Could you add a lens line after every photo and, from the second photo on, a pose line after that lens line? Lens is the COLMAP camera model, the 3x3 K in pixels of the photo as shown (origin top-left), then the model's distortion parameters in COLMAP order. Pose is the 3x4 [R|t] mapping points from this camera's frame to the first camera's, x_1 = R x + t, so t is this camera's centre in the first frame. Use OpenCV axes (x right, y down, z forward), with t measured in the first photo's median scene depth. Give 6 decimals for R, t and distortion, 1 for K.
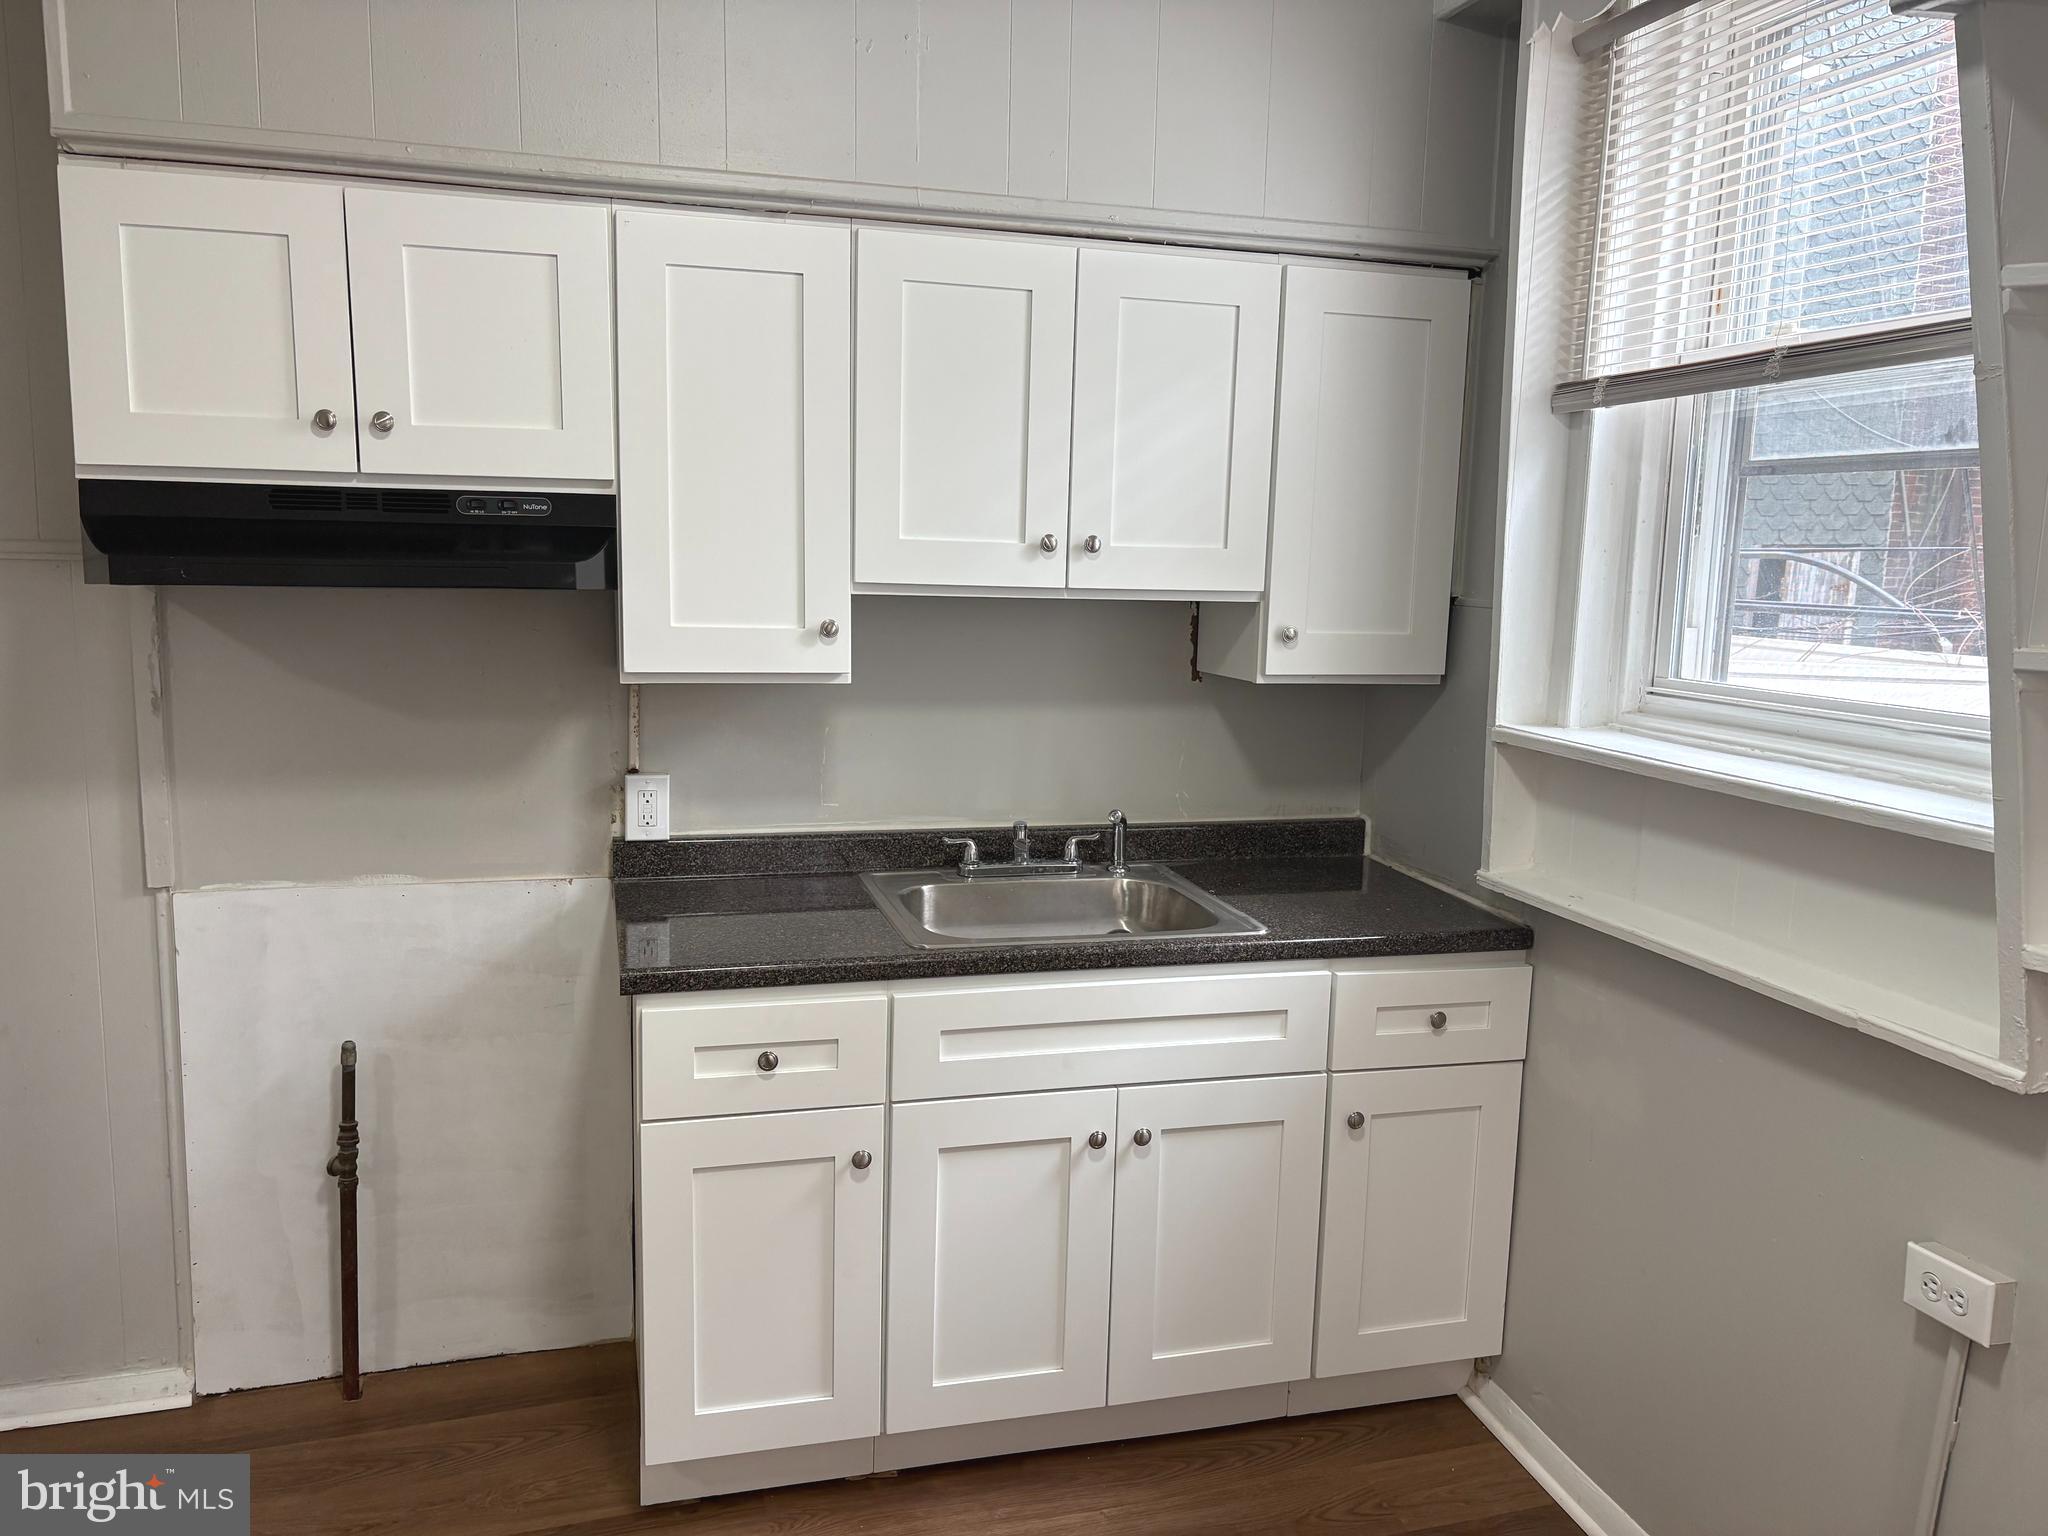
lens RADIAL K [[1532.1, 0, 1021.7], [0, 1532.1, 790.3], [0, 0, 1]] dist [-0.000884, -0.001606]
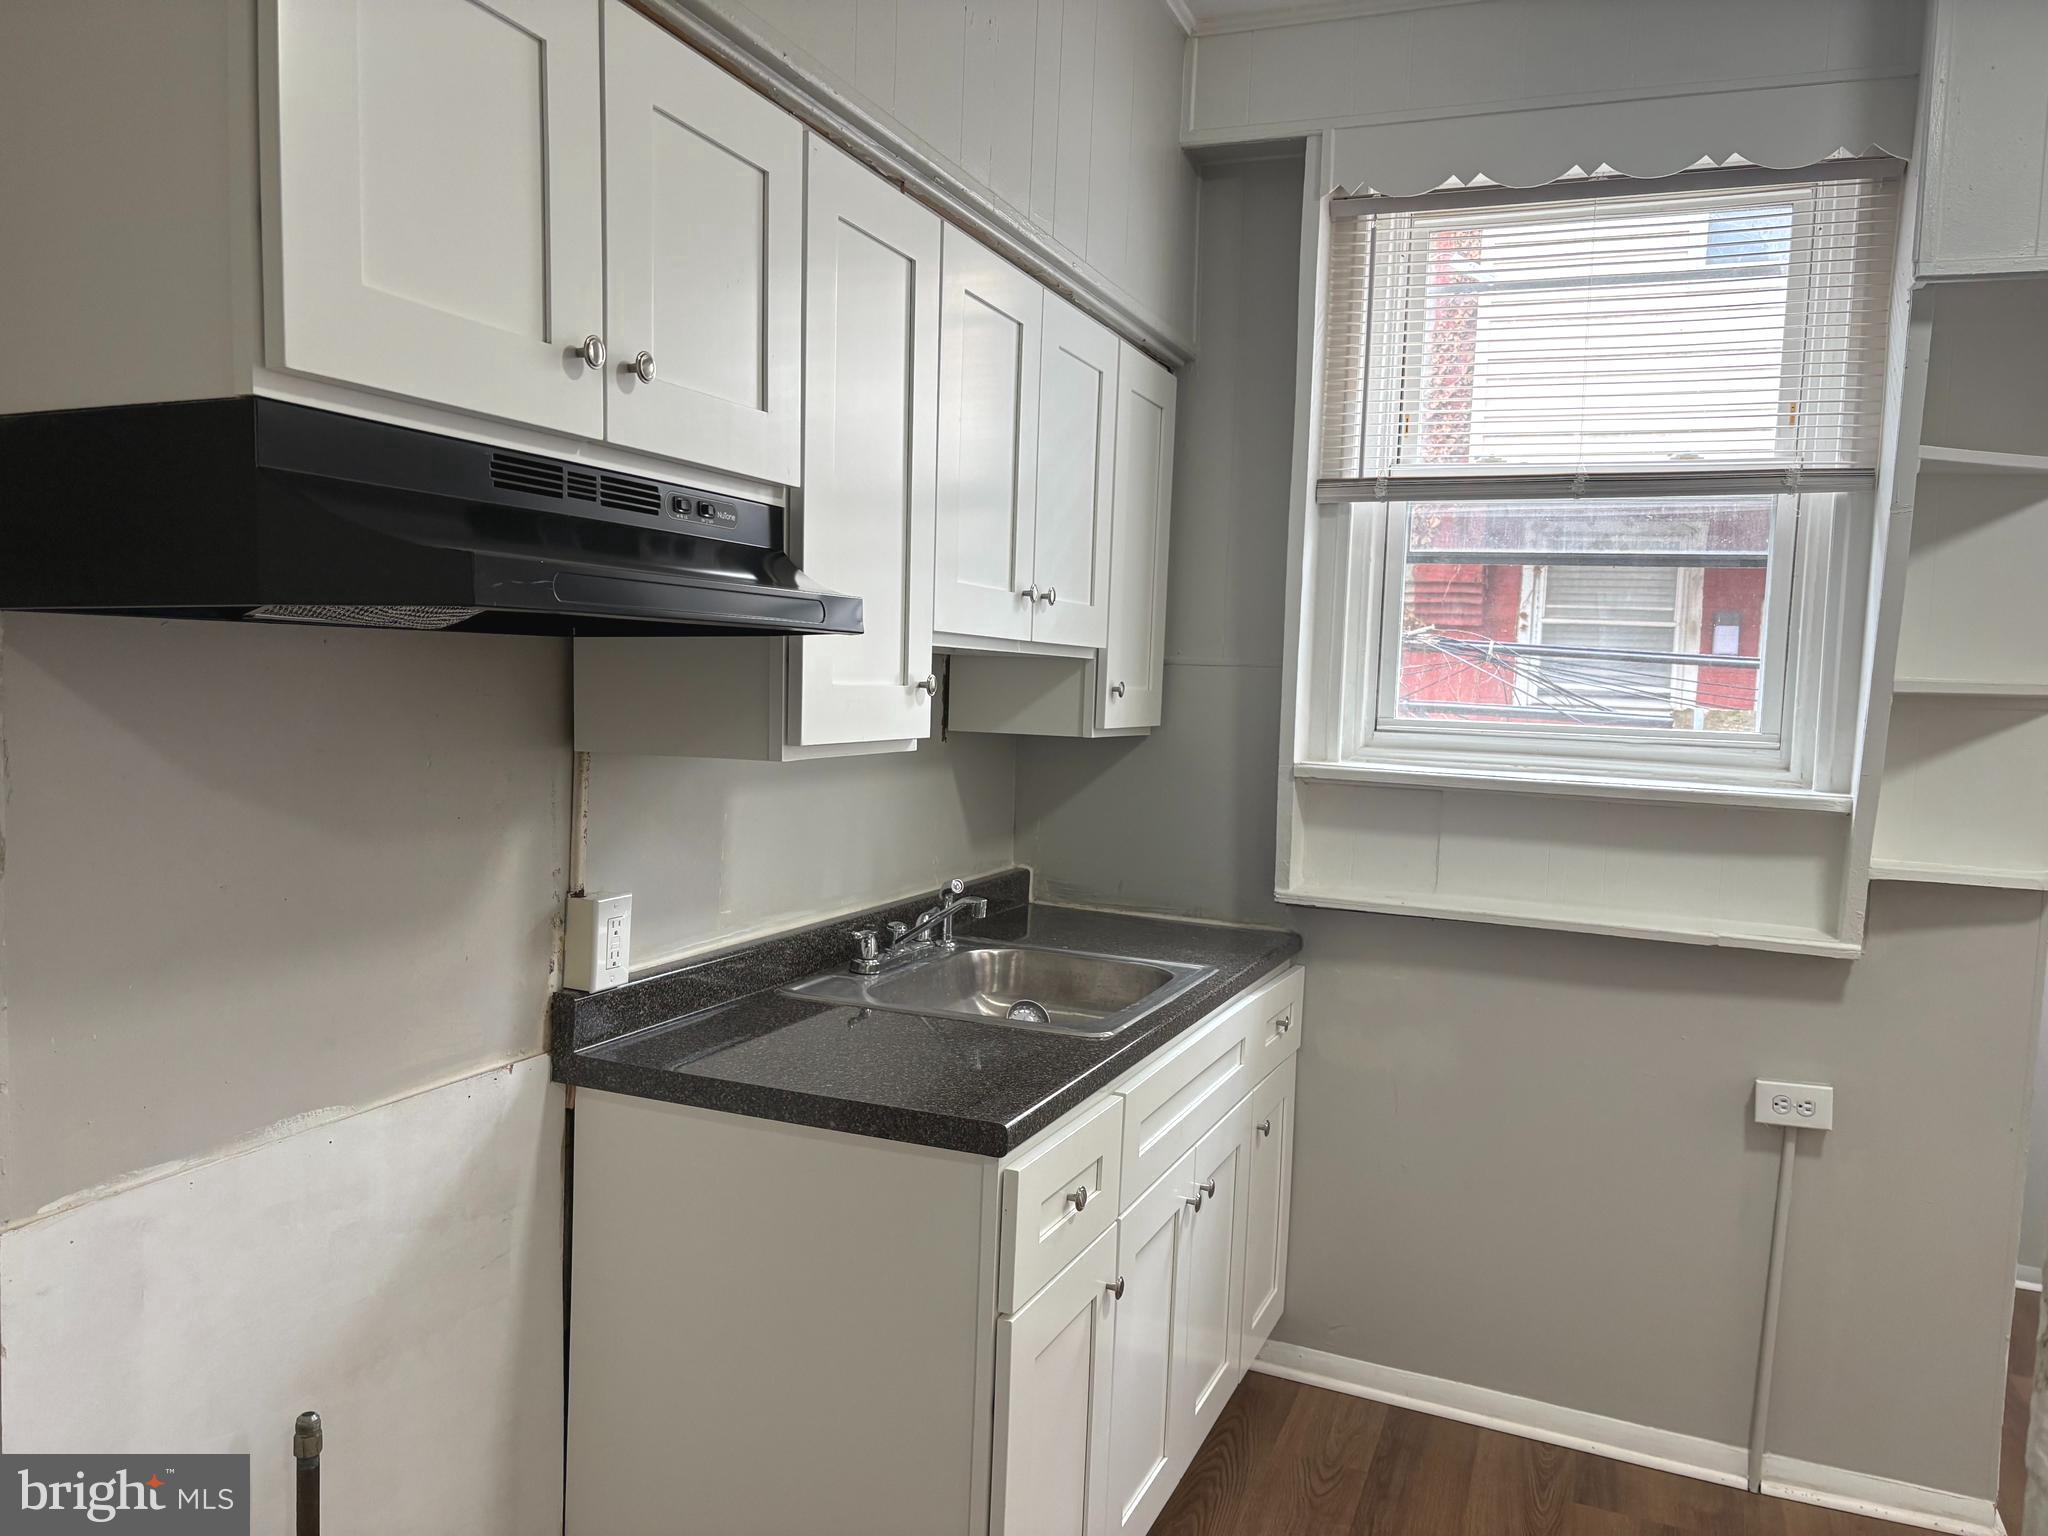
lens RADIAL K [[1561.1, 0, 990.5], [0, 1561.1, 783.8], [0, 0, 1]] dist [0.025004, -0.000841]
pose [[0.616226, -0.058208, 0.785416, -0.752258], [0.101736, 0.994793, -0.006096, -0.041723], [-0.780971, 0.083662, 0.618939, 0.432614]]
